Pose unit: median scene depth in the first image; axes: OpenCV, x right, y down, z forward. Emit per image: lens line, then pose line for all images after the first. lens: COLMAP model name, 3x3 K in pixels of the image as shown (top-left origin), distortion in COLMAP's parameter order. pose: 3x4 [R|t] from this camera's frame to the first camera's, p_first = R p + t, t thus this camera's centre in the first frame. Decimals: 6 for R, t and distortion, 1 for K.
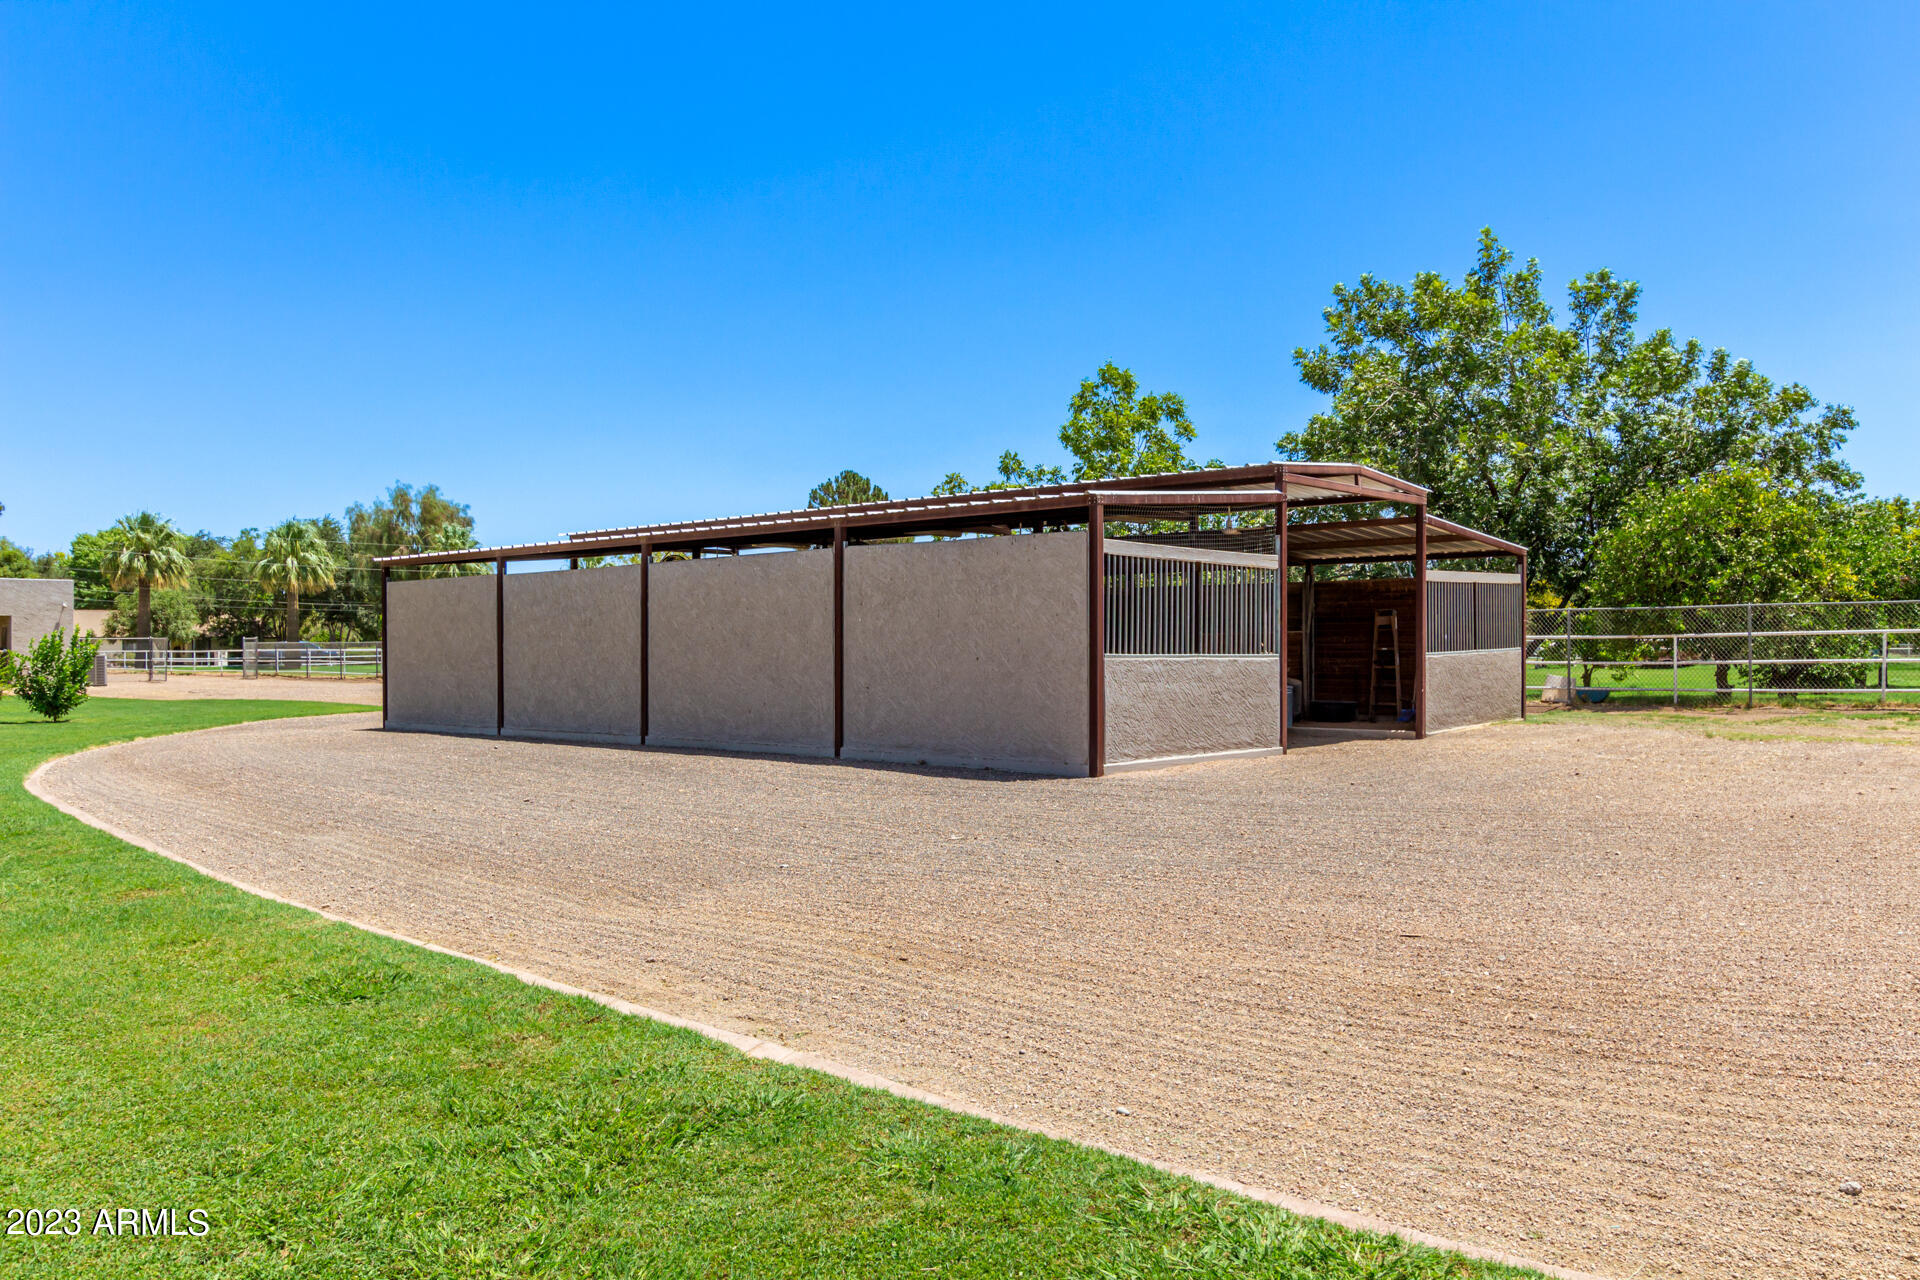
lens RADIAL K [[1463.5, 0, 960.0], [0, 1463.5, 640.0], [0, 0, 1]] dist [0.005875, 0.003343]
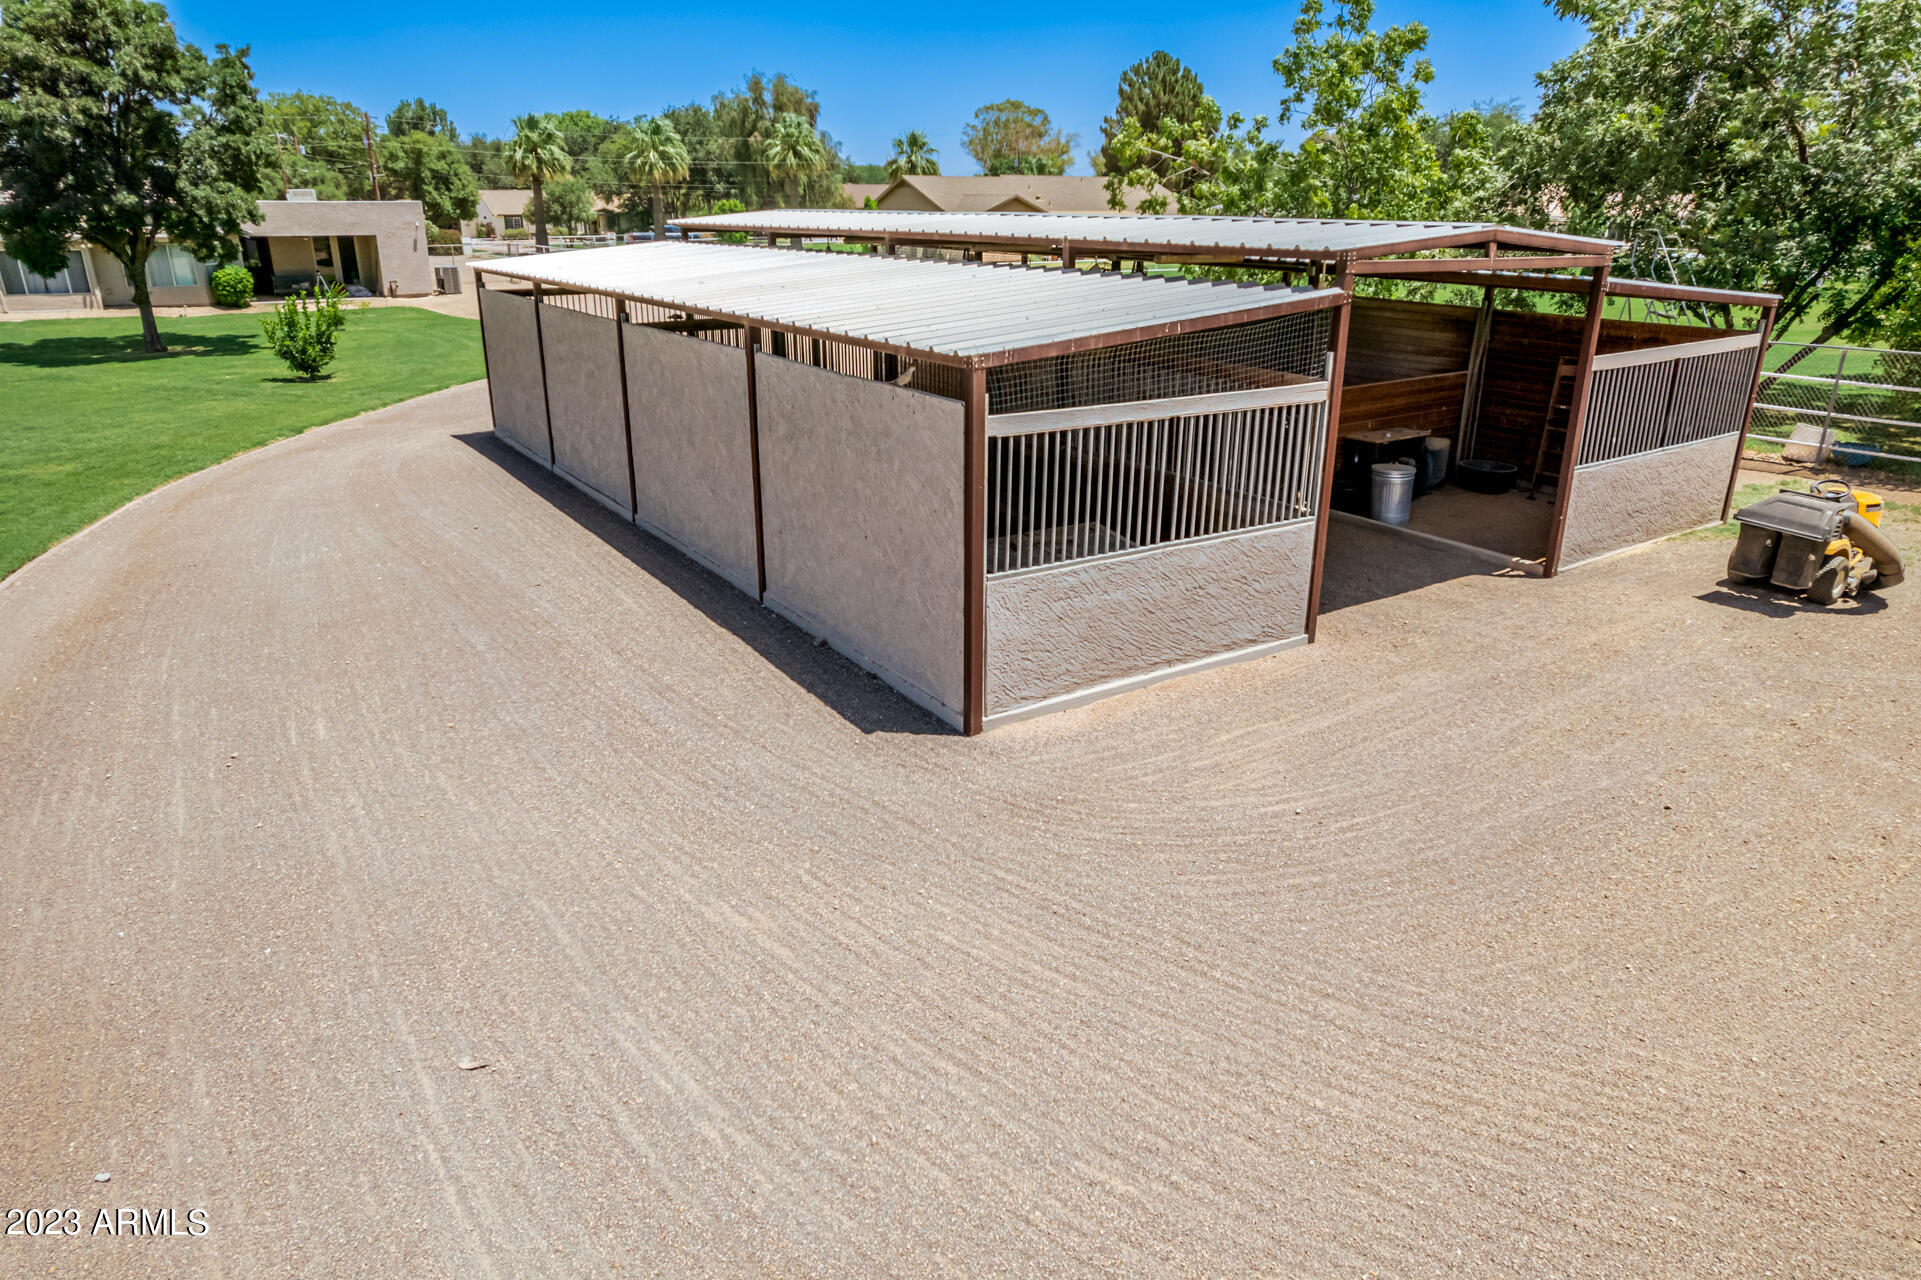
lens RADIAL K [[1243.1, 0, 960.5], [0, 1243.1, 640.0], [0, 0, 1]] dist [-0.063096, 0.051774]
pose [[0.966894, 0.091202, -0.238324, 0.142707], [-0.004339, 0.939690, 0.342000, -0.103586], [0.255142, -0.329644, 0.908976, 0.261362]]
